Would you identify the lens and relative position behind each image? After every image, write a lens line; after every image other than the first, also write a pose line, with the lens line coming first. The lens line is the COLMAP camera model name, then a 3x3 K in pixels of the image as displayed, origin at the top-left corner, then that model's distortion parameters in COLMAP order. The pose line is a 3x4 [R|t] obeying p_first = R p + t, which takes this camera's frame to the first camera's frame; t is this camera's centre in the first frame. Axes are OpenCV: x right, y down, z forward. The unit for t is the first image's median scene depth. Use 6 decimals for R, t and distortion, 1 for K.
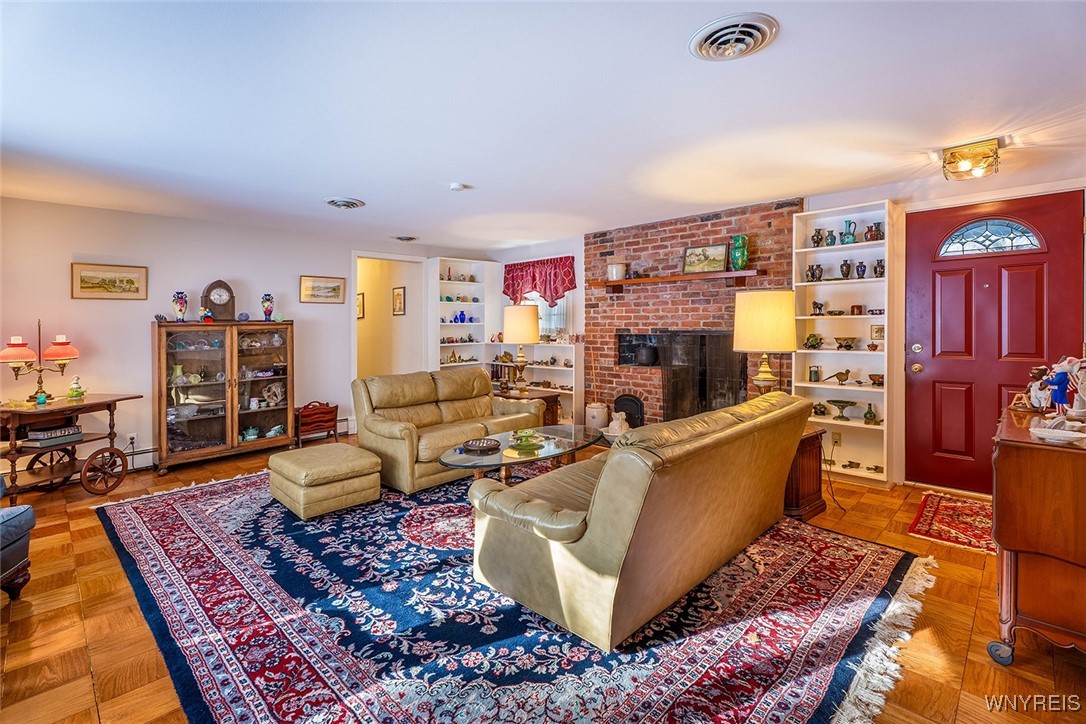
lens RADIAL K [[508.2, 0, 539.4], [0, 508.2, 313.9], [0, 0, 1]] dist [-0.000030, -0.000576]
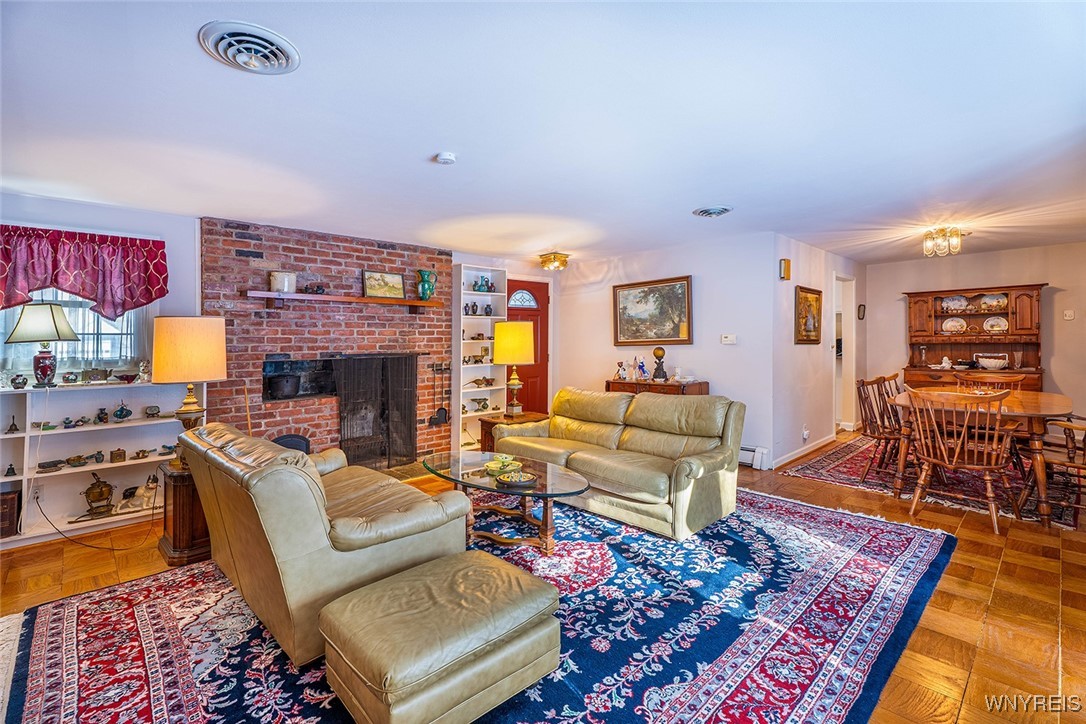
lens RADIAL K [[491.1, 0, 540.2], [0, 491.1, 345.2], [0, 0, 1]] dist [-0.000124, -0.000195]
pose [[0.028663, 0.003996, 0.999581, -0.784103], [-0.004037, 0.999984, -0.003882, 0.022005], [-0.999581, -0.003924, 0.028678, 0.756909]]
